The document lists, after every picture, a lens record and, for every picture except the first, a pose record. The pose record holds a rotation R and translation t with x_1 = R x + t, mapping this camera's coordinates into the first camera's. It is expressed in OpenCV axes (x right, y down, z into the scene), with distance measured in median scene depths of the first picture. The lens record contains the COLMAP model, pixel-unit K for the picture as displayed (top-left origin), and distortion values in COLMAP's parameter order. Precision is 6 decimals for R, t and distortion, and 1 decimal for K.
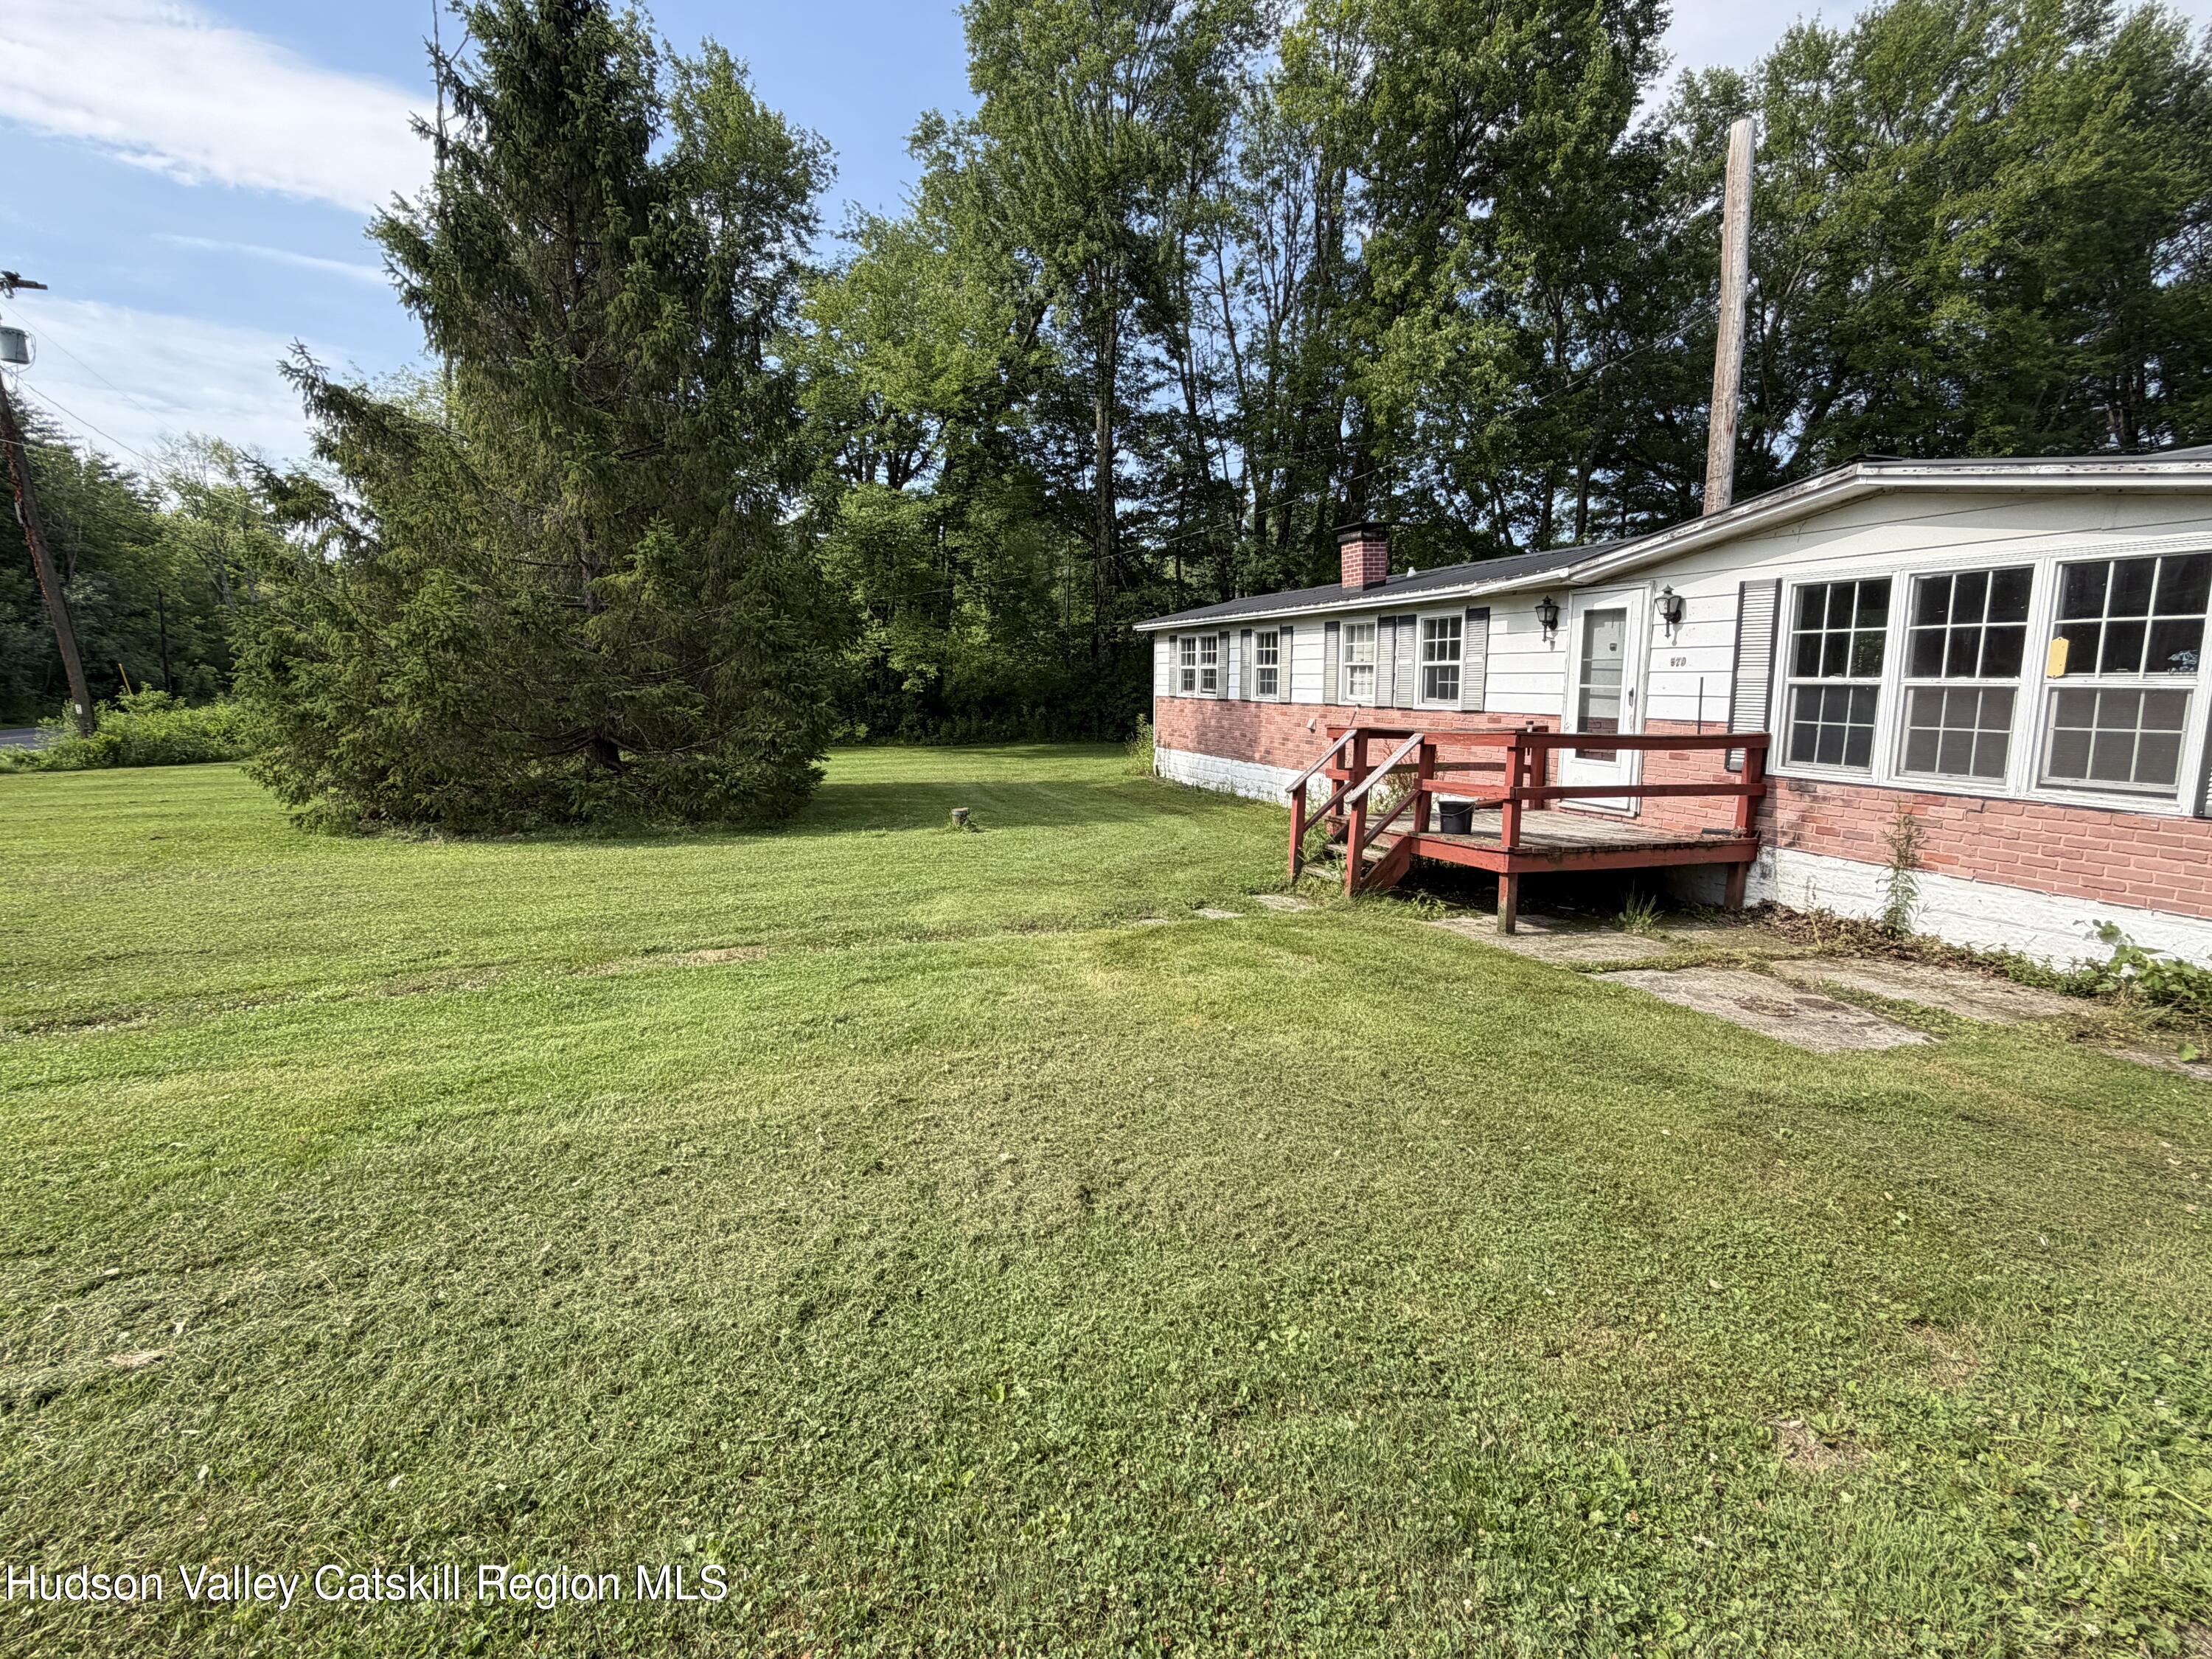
lens RADIAL K [[1033.7, 0, 1105.6], [0, 1033.7, 830.5], [0, 0, 1]] dist [0.000894, 0.000025]
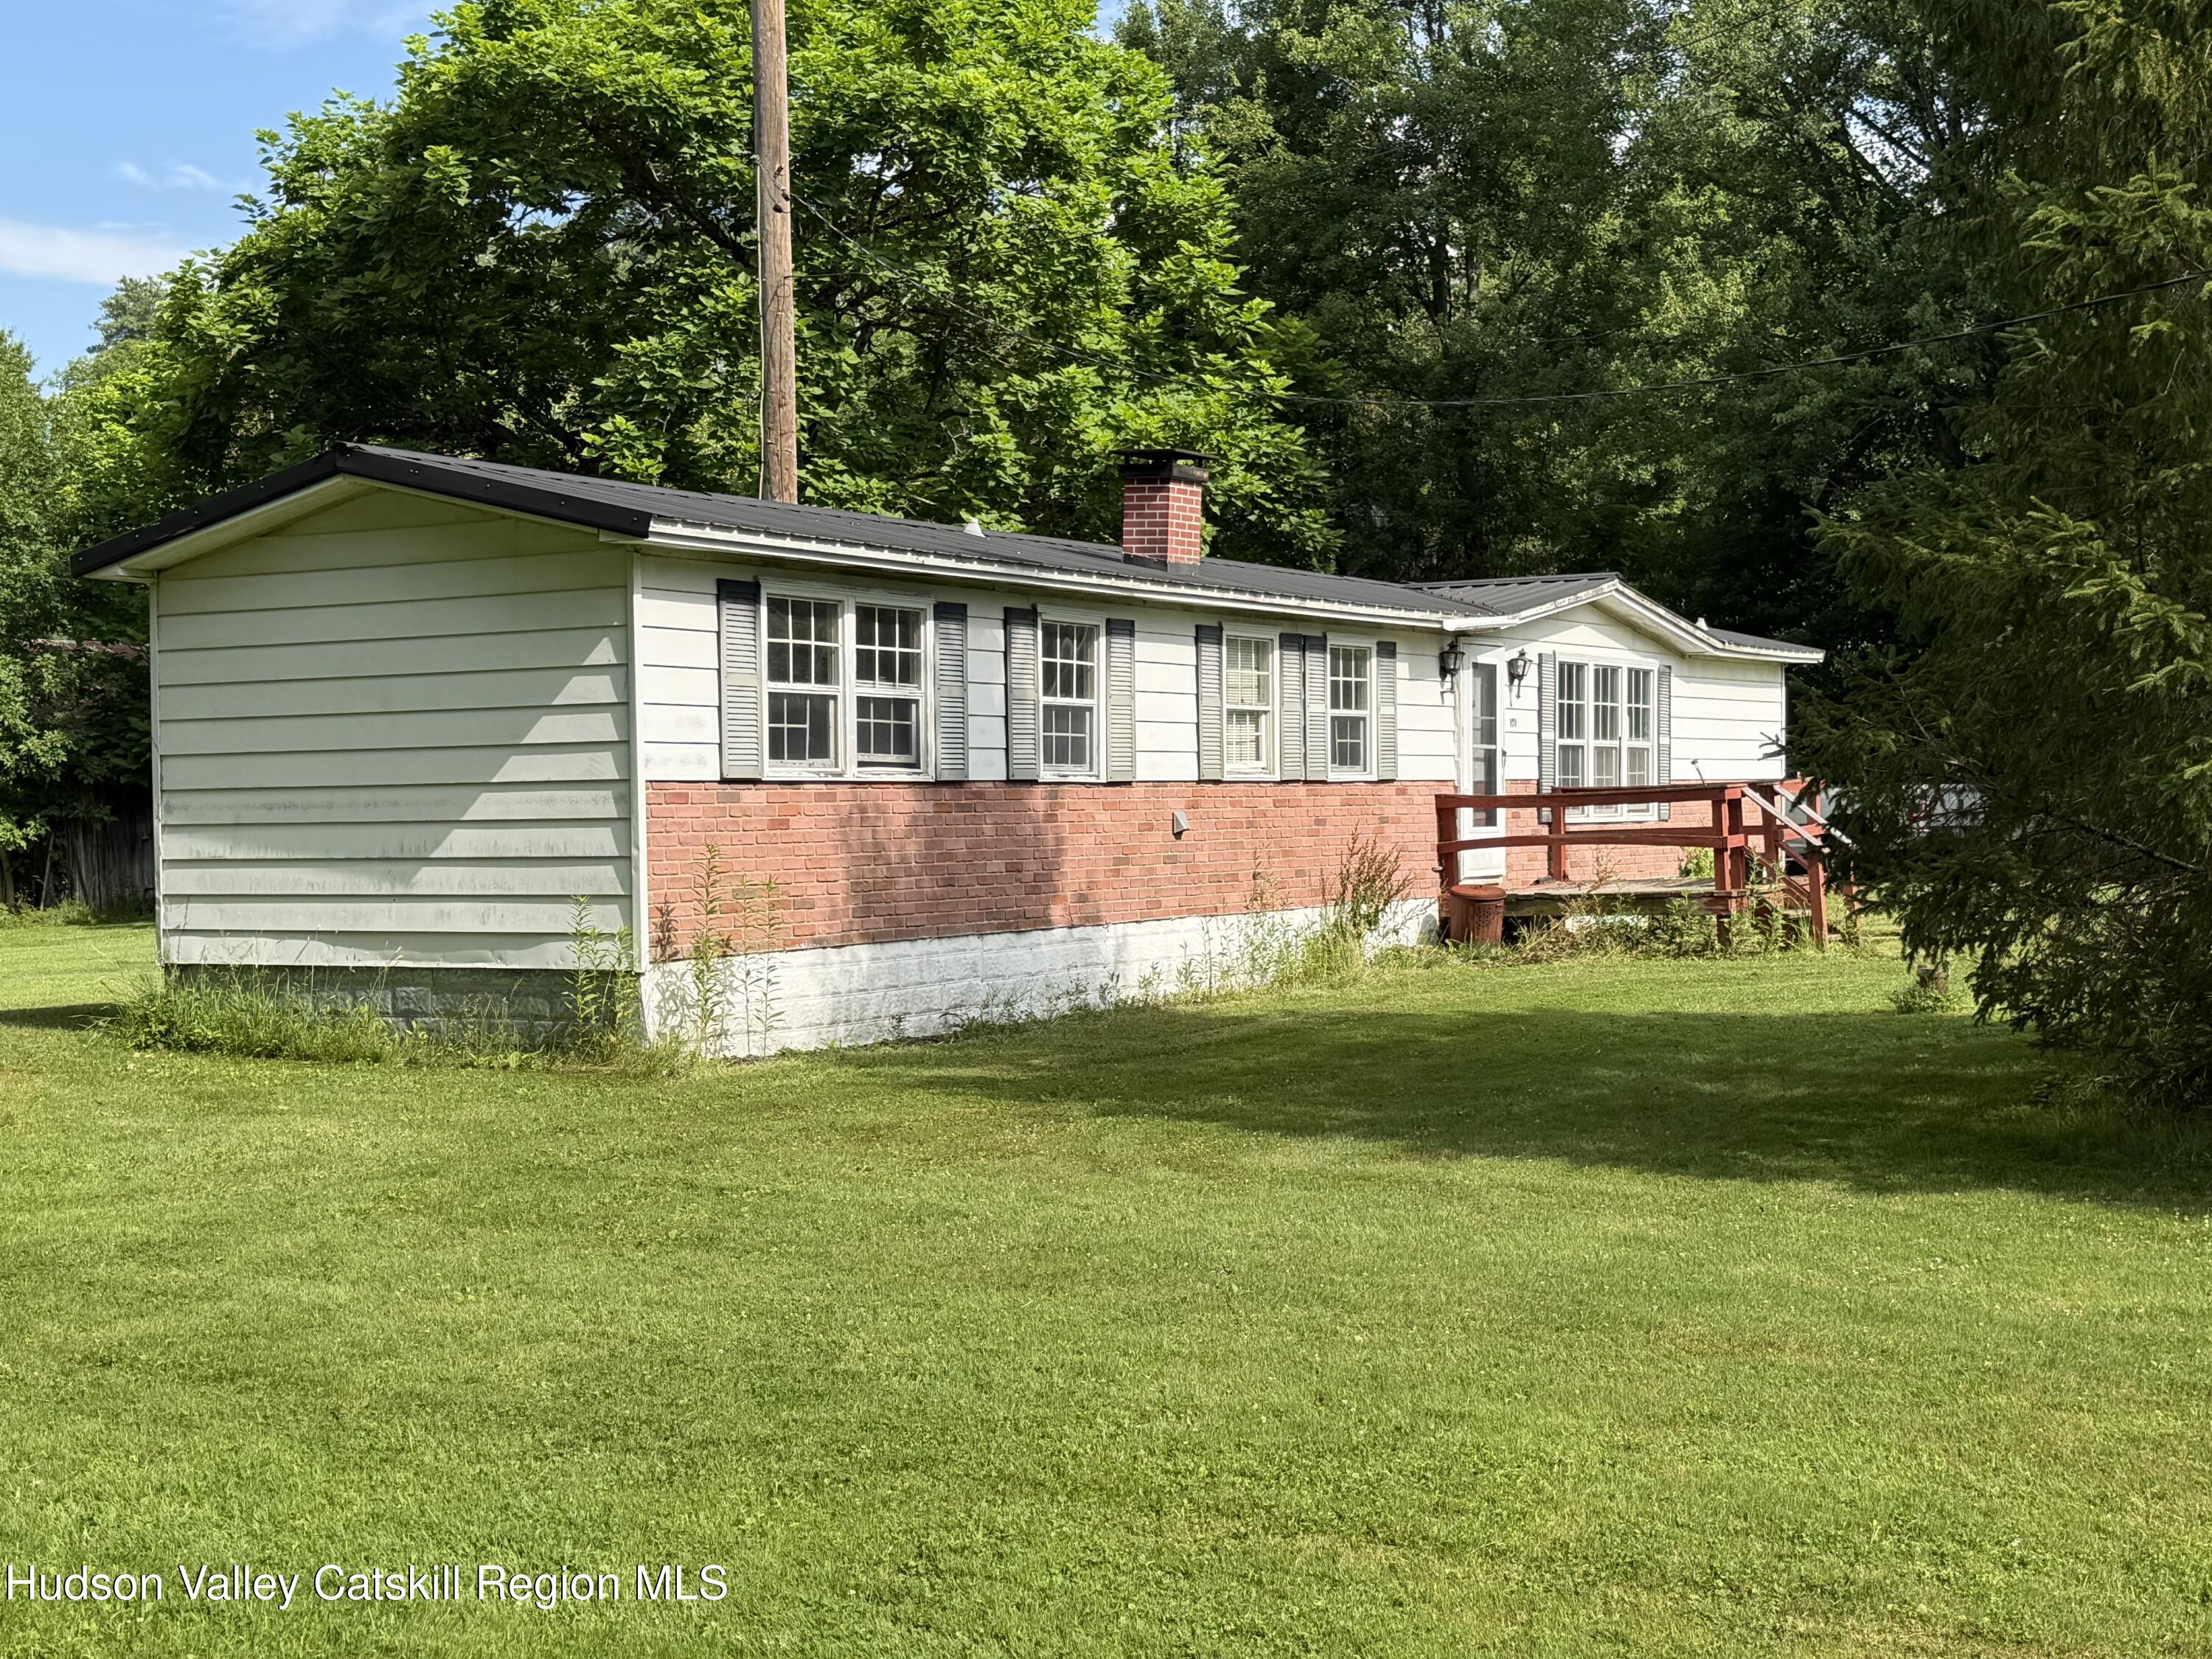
lens RADIAL K [[2888.7, 0, 1105.2], [0, 2888.7, 828.4], [0, 0, 1]] dist [-0.015274, 0.000000]
pose [[-0.621623, -0.039404, 0.782325, -0.808285], [0.092458, 0.988061, 0.123232, -0.255395], [-0.777841, 0.148936, -0.610558, 1.745603]]
